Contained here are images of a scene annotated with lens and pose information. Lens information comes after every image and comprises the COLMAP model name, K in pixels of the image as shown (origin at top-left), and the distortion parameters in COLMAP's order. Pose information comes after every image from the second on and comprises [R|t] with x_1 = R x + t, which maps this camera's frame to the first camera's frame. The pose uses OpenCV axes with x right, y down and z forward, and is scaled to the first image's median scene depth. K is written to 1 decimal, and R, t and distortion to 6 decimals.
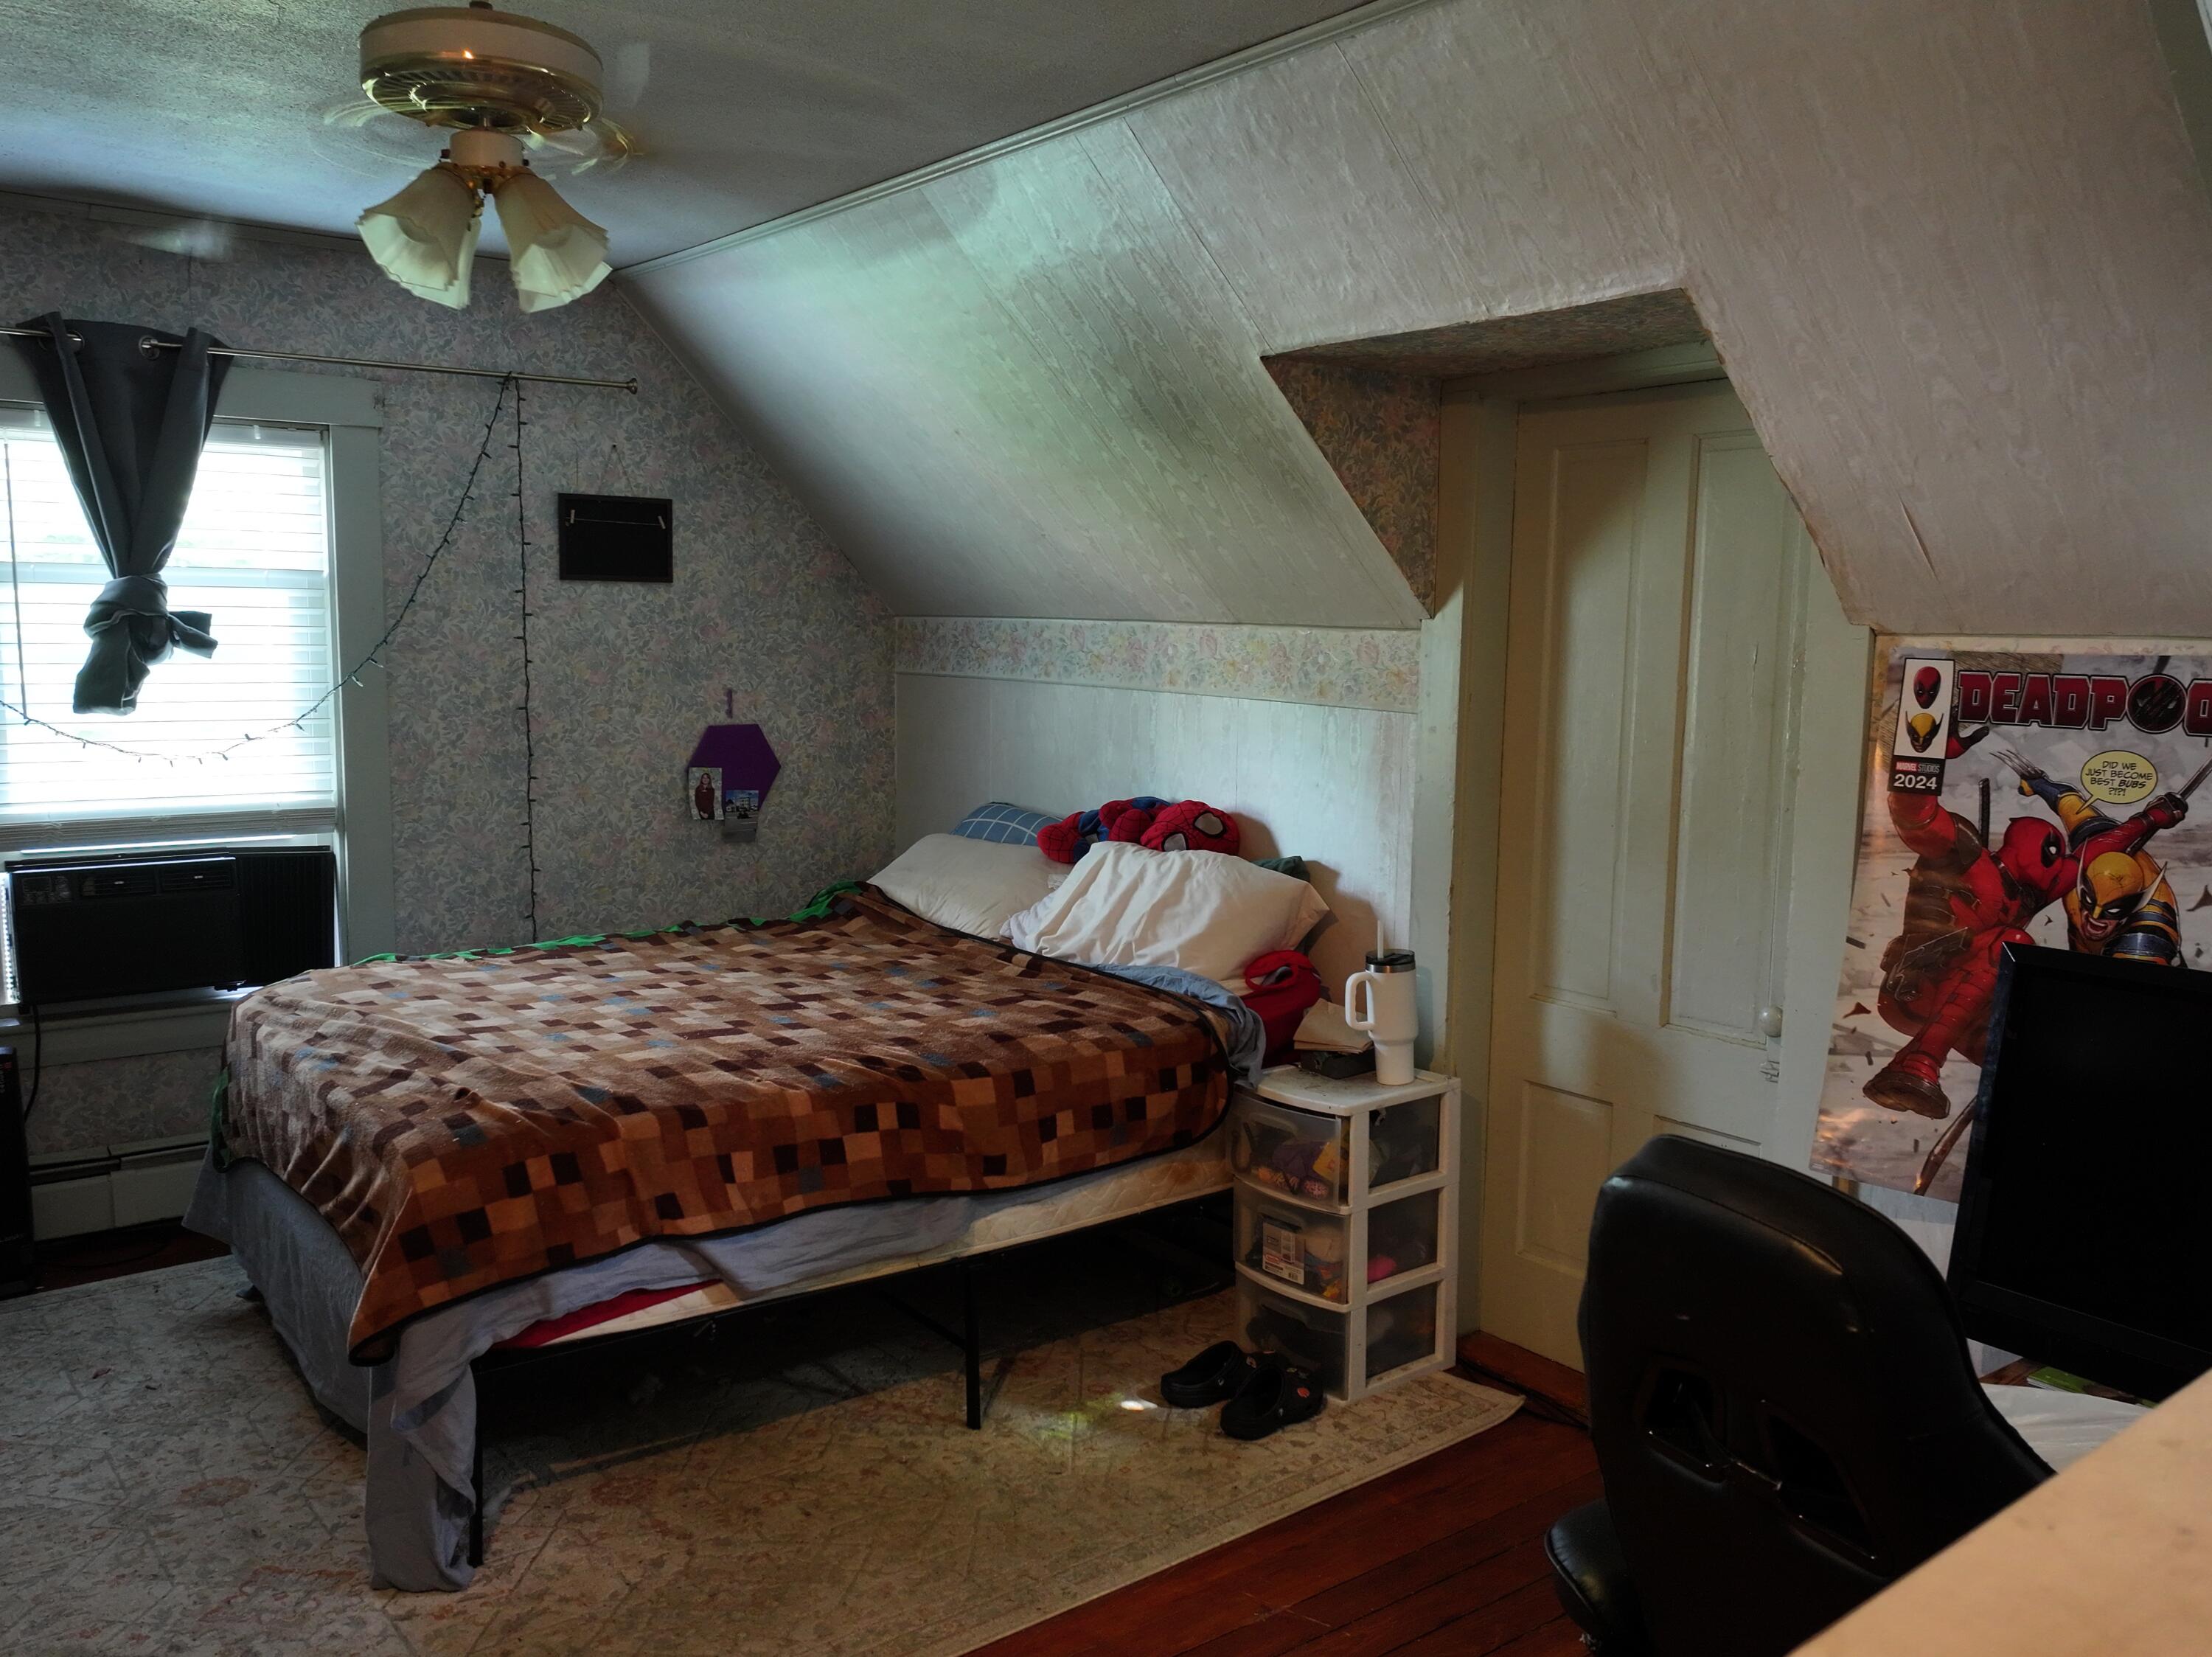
lens RADIAL K [[1763.3, 0, 1106.4], [0, 1763.3, 826.7], [0, 0, 1]] dist [-0.002378, 0.006619]
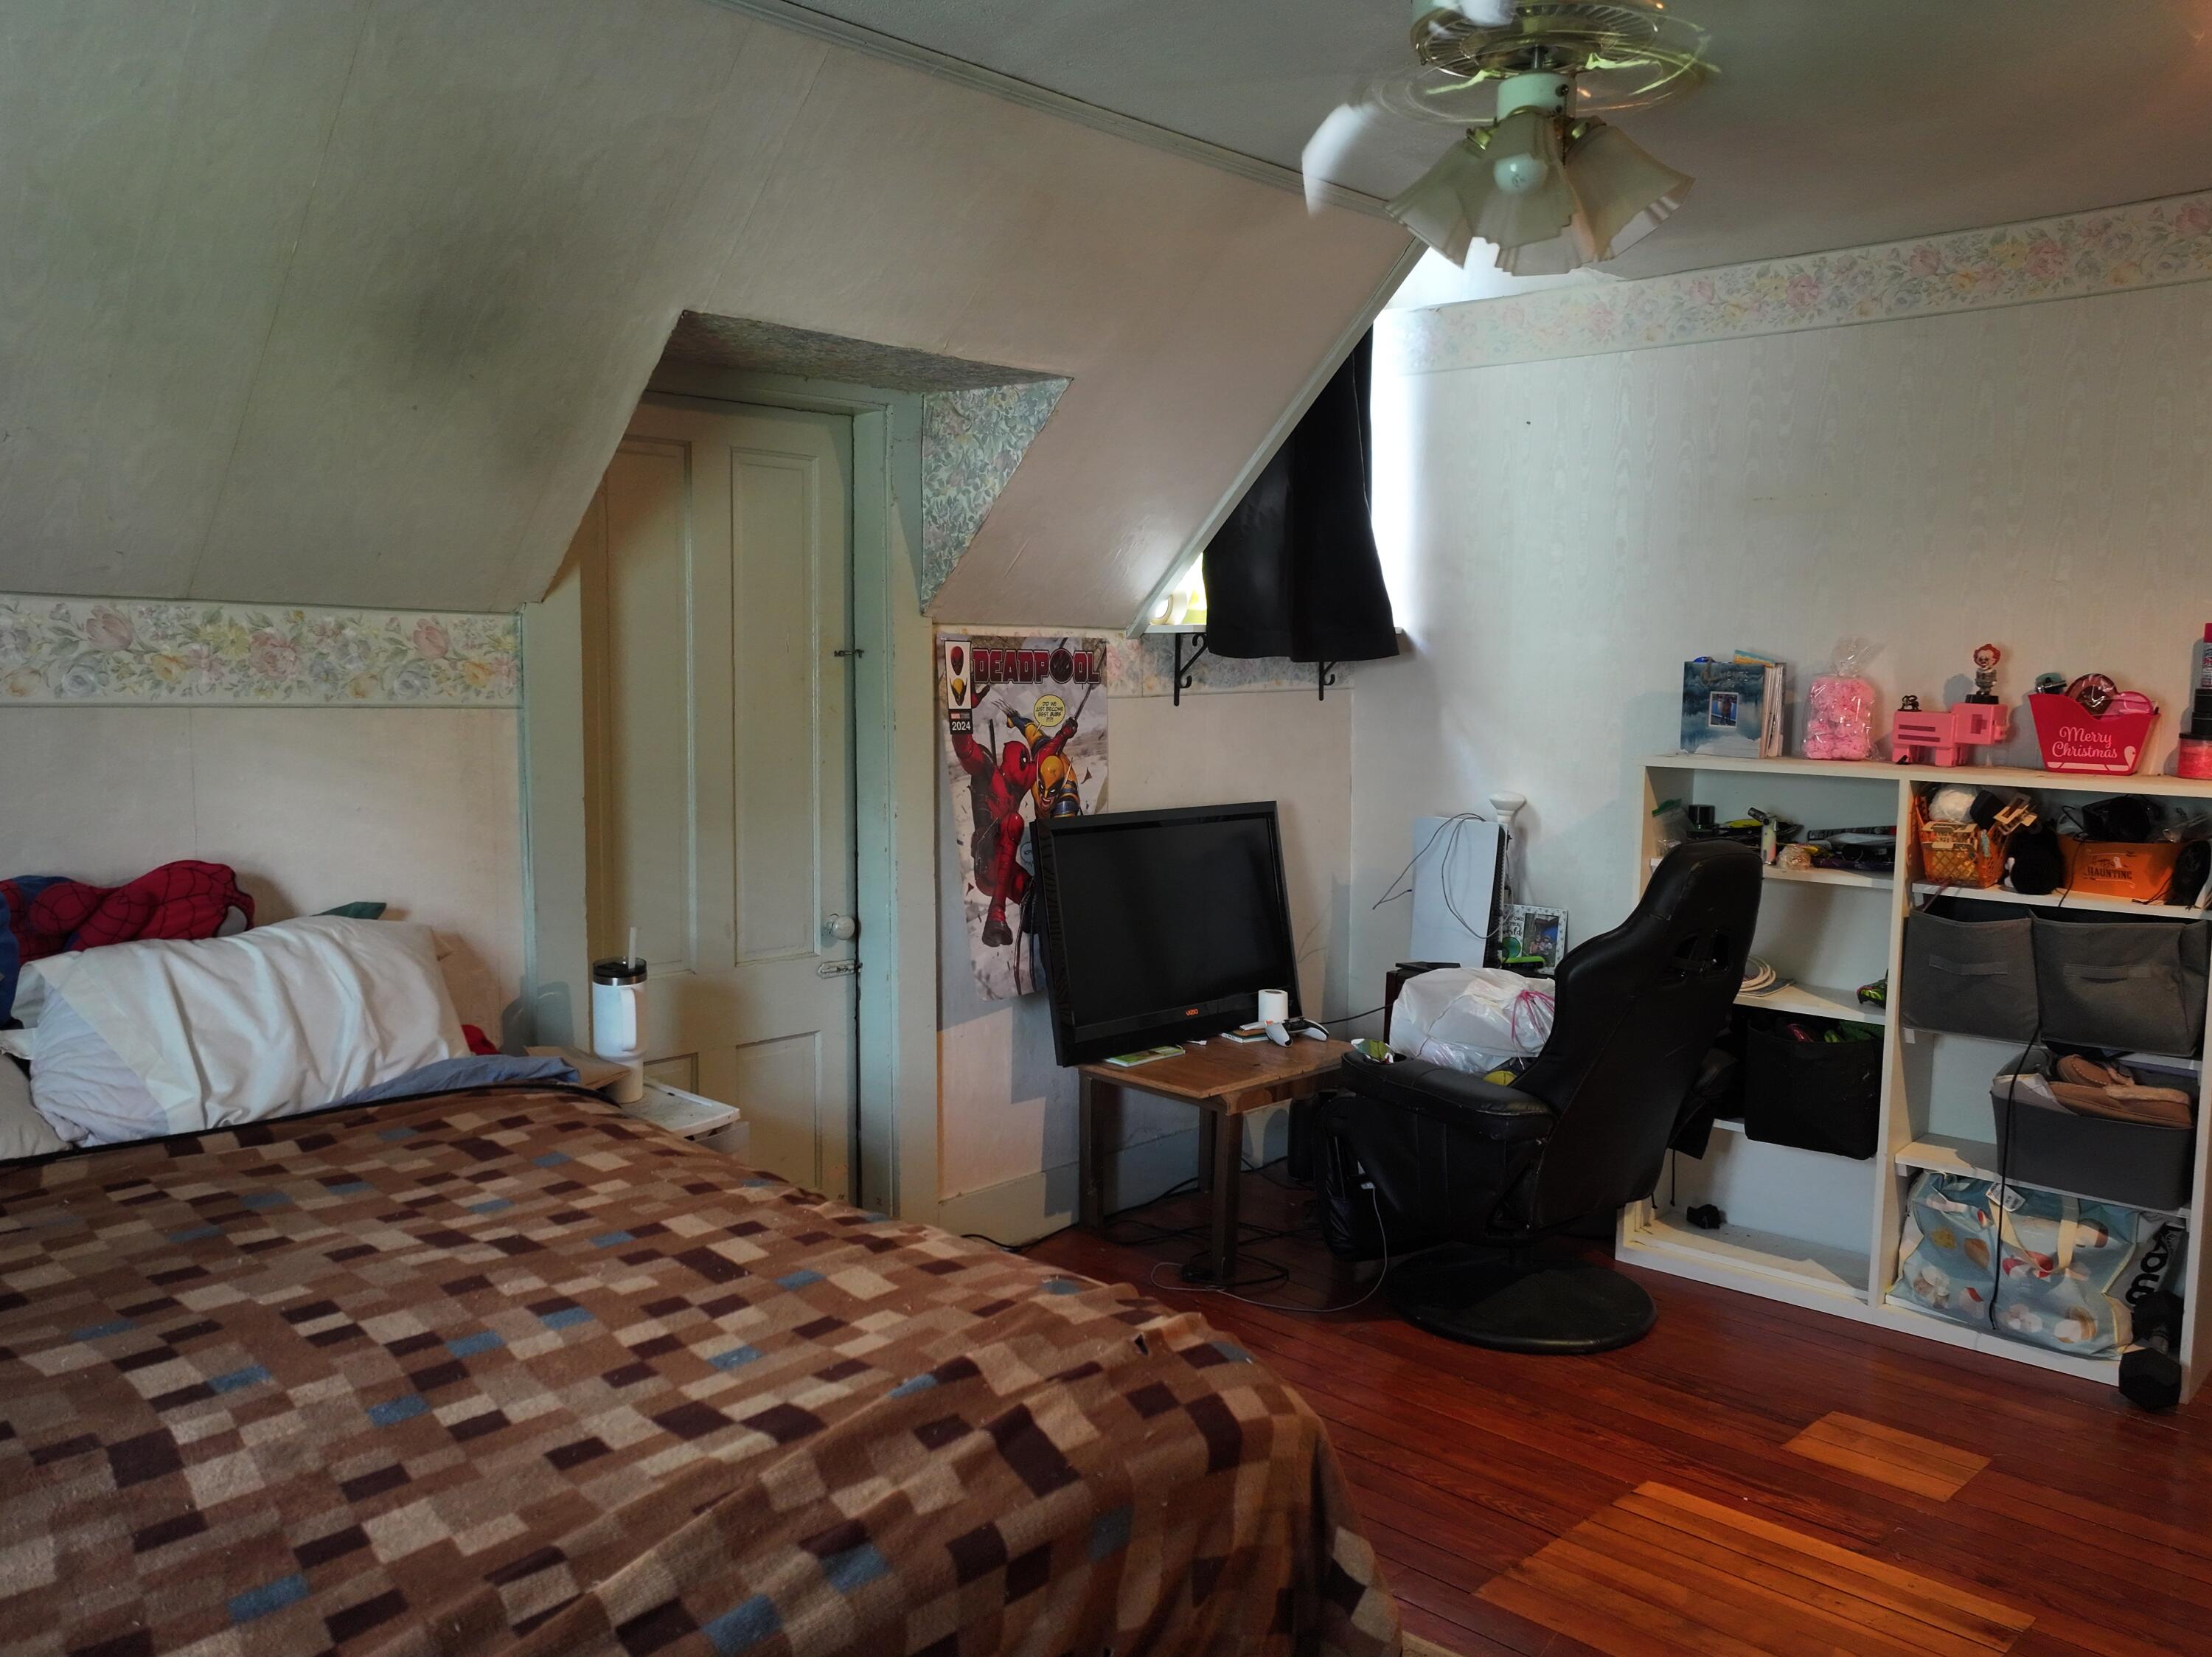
lens RADIAL K [[1763.3, 0, 1103.4], [0, 1763.3, 828.8], [0, 0, 1]] dist [-0.002378, 0.006619]
pose [[-0.142551, -0.126018, 0.981733, -1.029794], [0.086581, 0.986472, 0.139198, -0.138685], [-0.985993, 0.104842, -0.129712, 1.121235]]
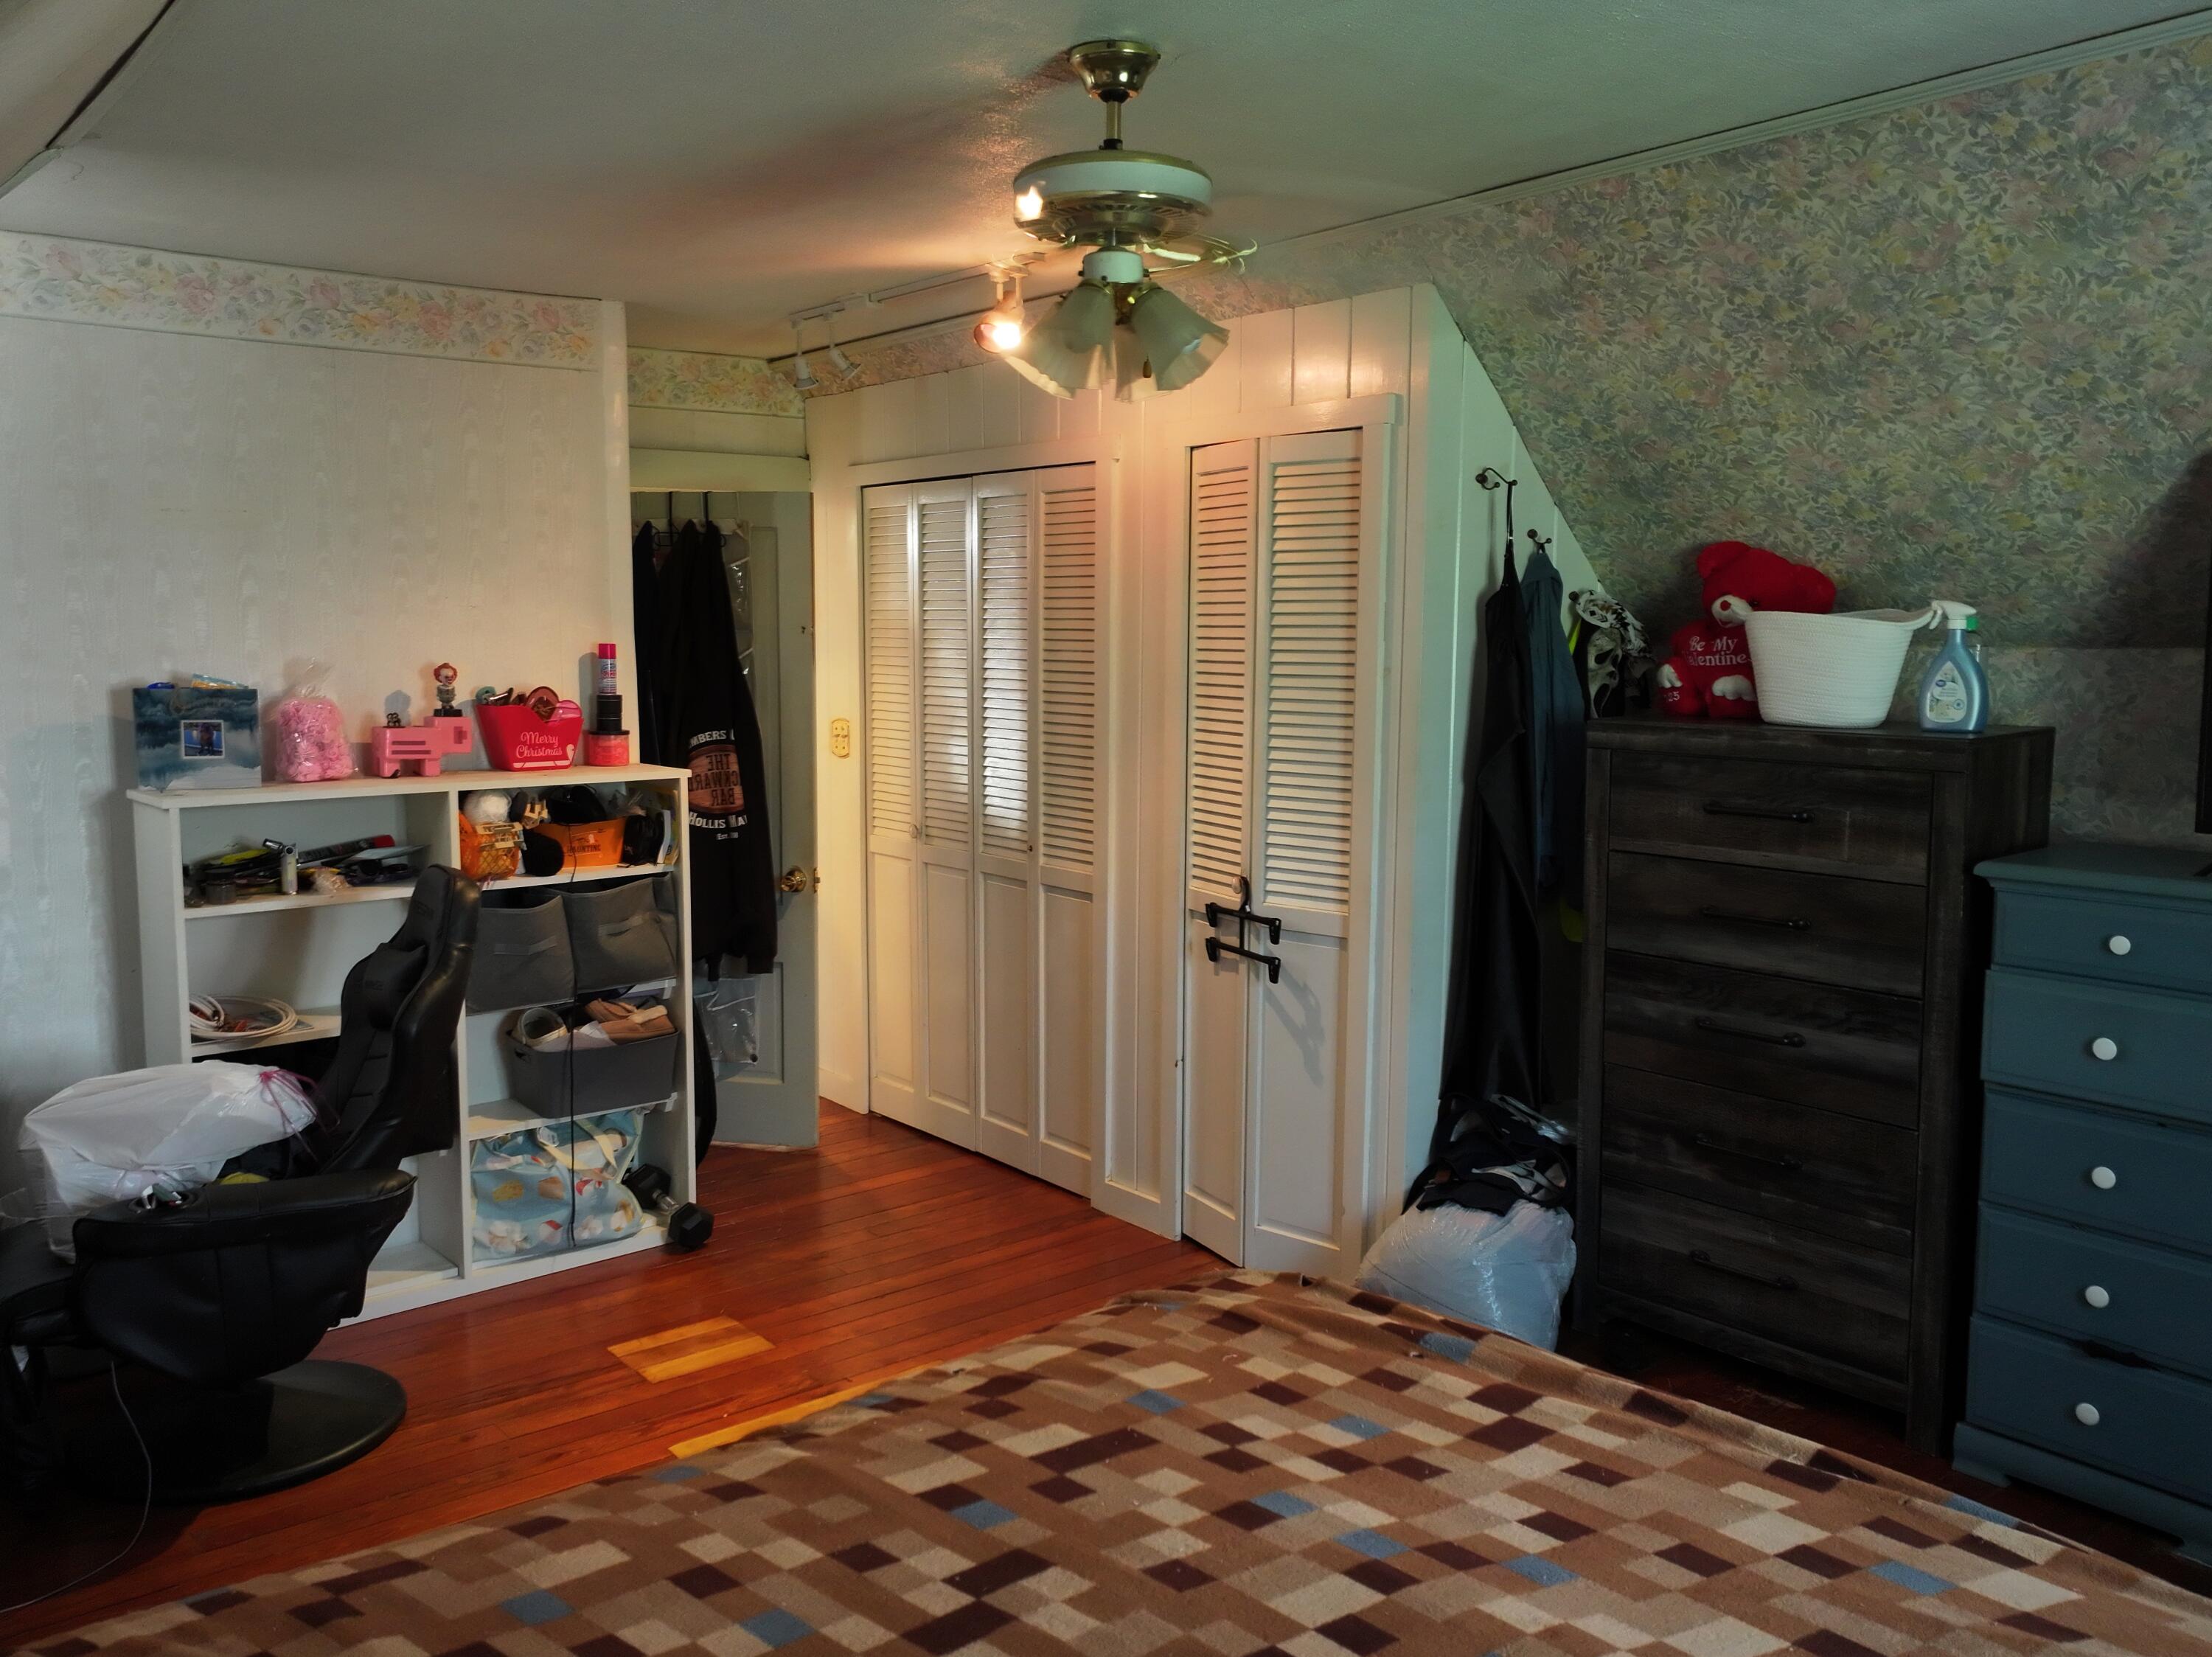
lens RADIAL K [[1763.3, 0, 1102.4], [0, 1763.3, 831.9], [0, 0, 1]] dist [-0.002378, 0.006619]
pose [[-0.999257, -0.018968, -0.033543, -0.243142], [-0.025669, 0.976874, 0.212268, -0.229714], [0.028741, 0.212972, -0.976636, 1.818386]]
